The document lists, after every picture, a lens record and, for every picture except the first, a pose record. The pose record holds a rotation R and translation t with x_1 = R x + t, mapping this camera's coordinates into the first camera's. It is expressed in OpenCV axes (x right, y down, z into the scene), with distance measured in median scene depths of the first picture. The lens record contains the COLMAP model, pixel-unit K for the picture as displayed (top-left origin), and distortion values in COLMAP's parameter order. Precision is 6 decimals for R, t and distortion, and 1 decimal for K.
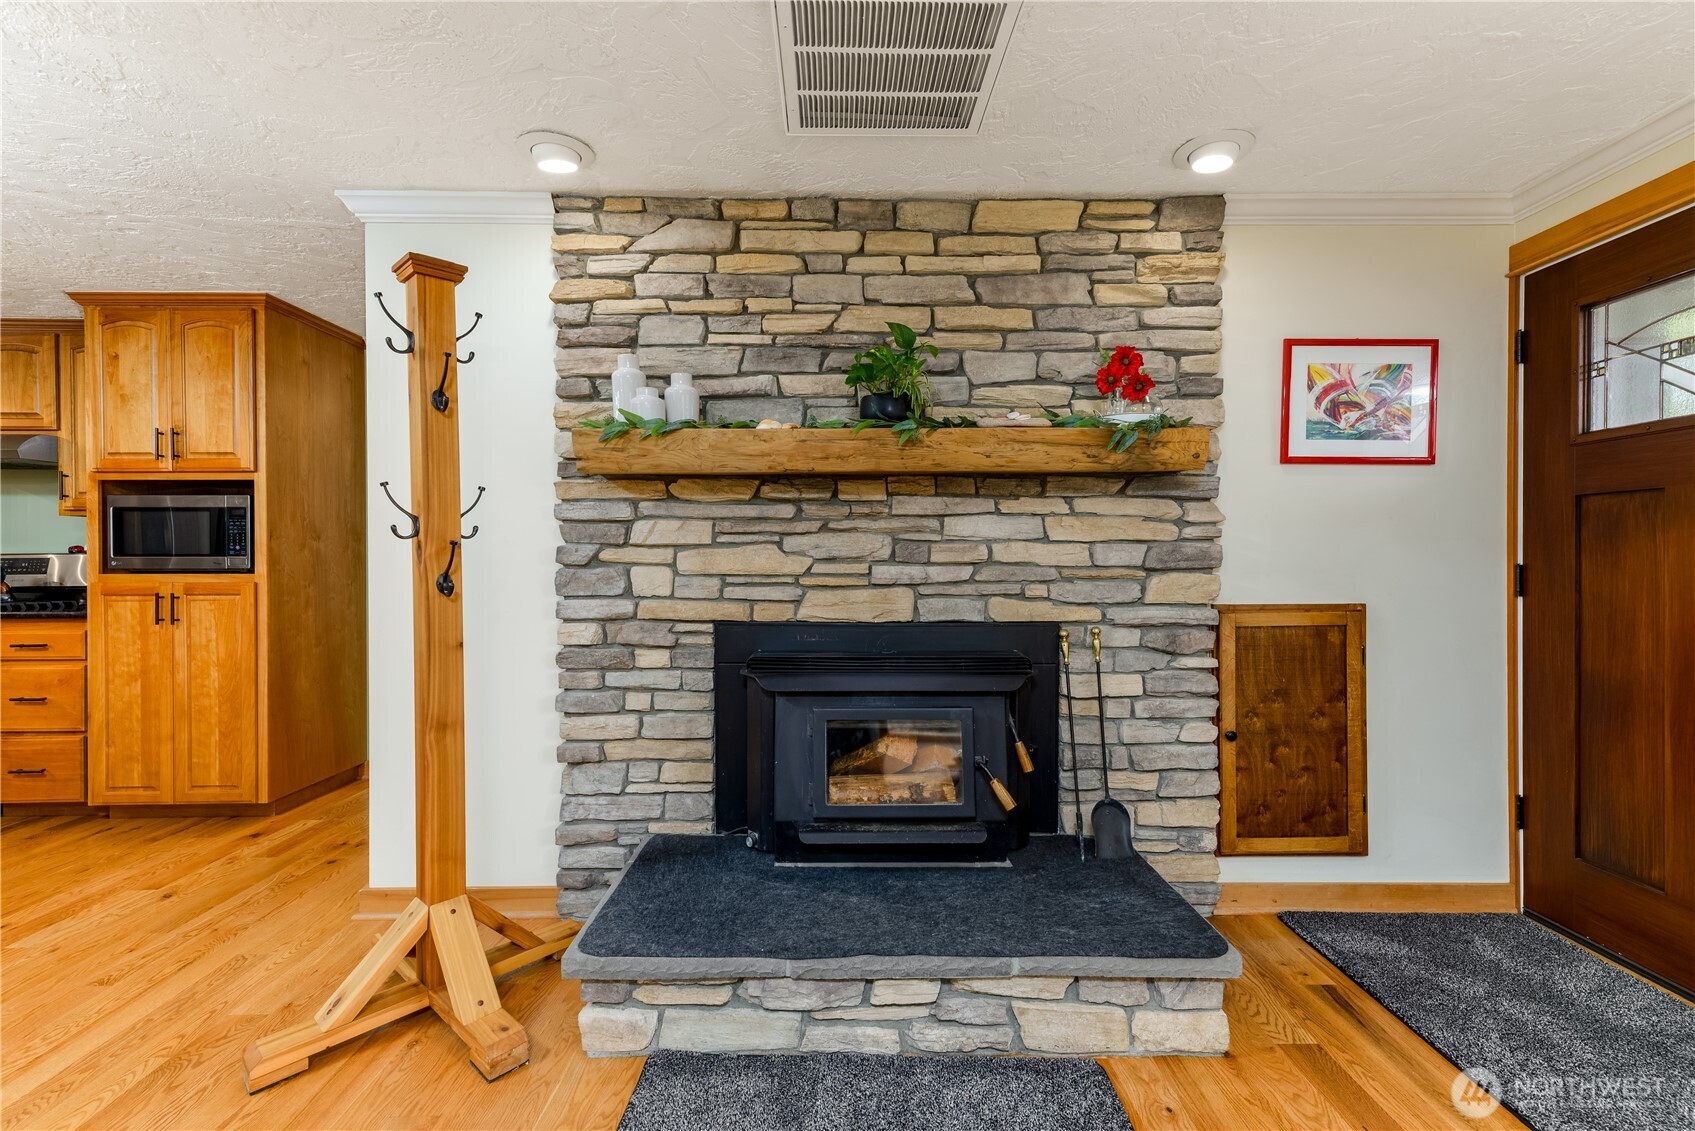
lens RADIAL K [[728.0, 0, 847.5], [0, 728.0, 565.5], [0, 0, 1]] dist [0.002901, 0.000232]
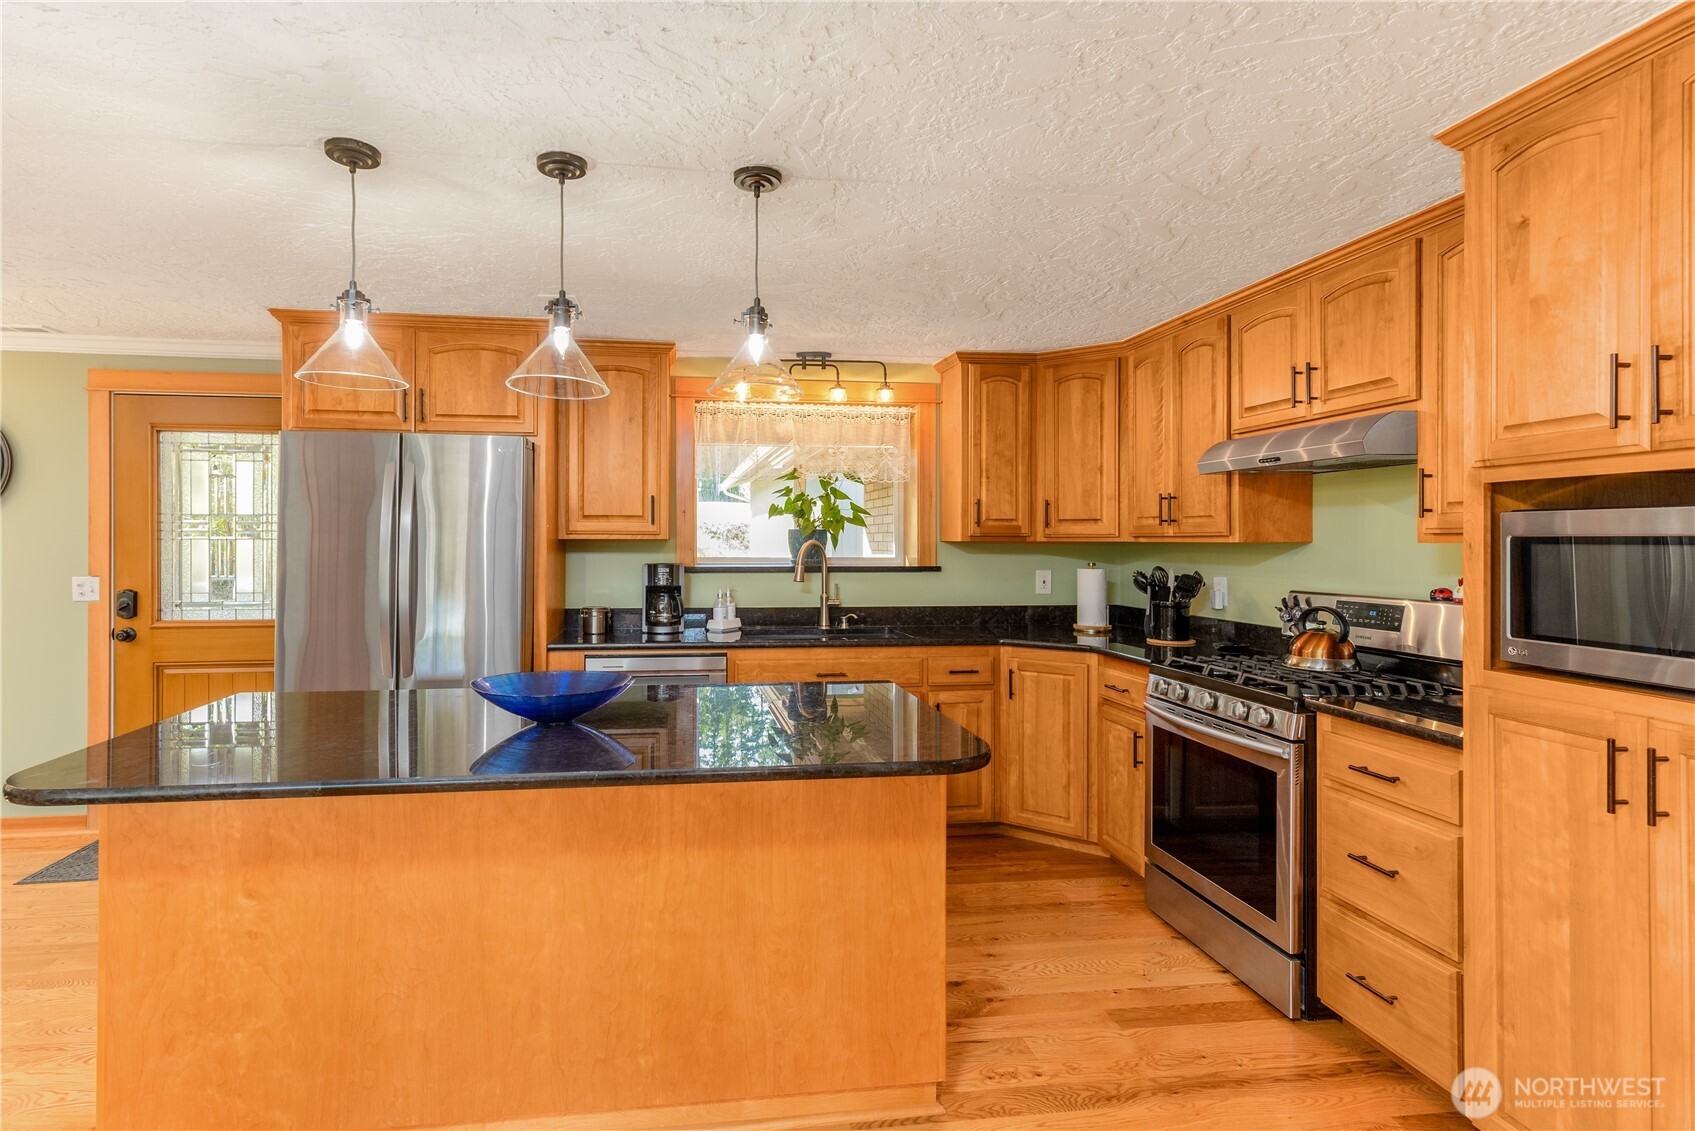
lens RADIAL K [[856.3, 0, 795.7], [0, 856.3, 542.4], [0, 0, 1]] dist [0.012656, 0.000315]
pose [[0.124371, 0.002803, -0.992232, -0.681317], [-0.007290, 0.999972, 0.001911, -0.102041], [0.992209, 0.006996, 0.124388, 0.627187]]
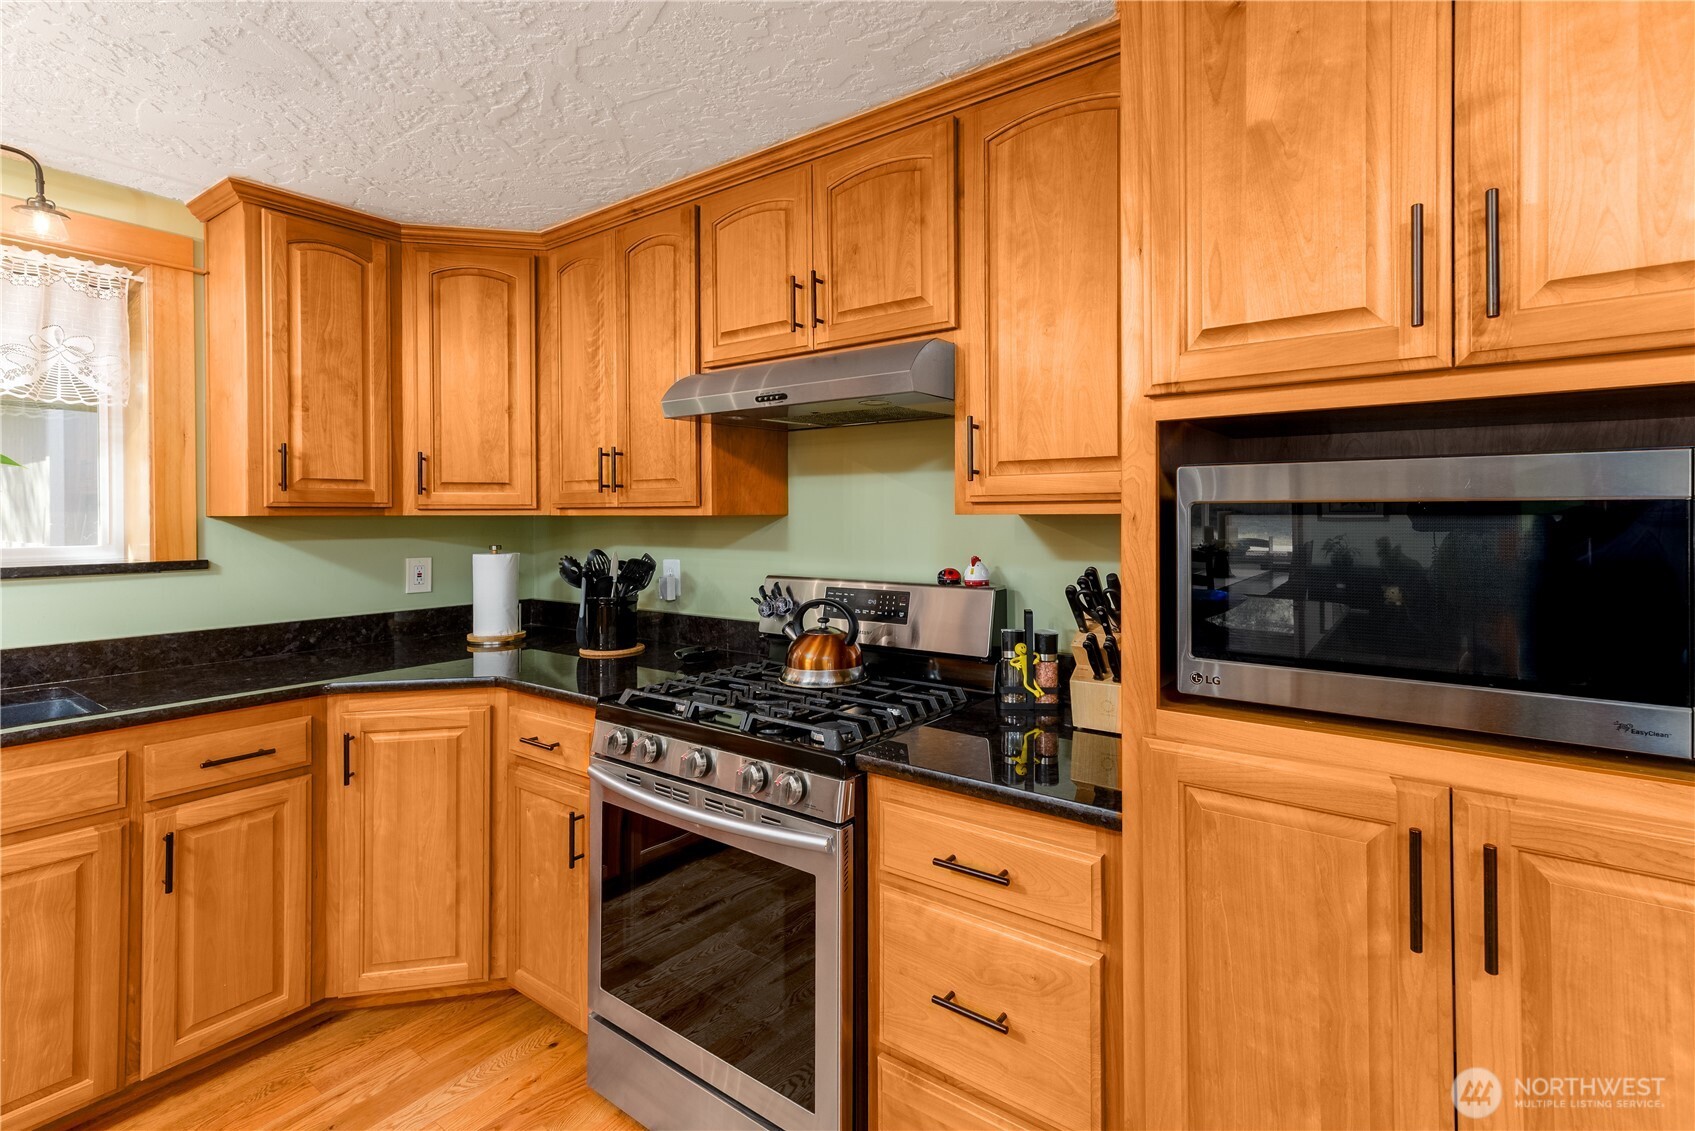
lens RADIAL K [[747.3, 0, 911.3], [0, 747.3, 516.4], [0, 0, 1]] dist [0.008061, 0.000393]
pose [[0.824545, -0.000306, -0.565796, -1.281243], [-0.001448, 0.999995, -0.002651, -0.101677], [0.565794, 0.003005, 0.824541, 0.914392]]
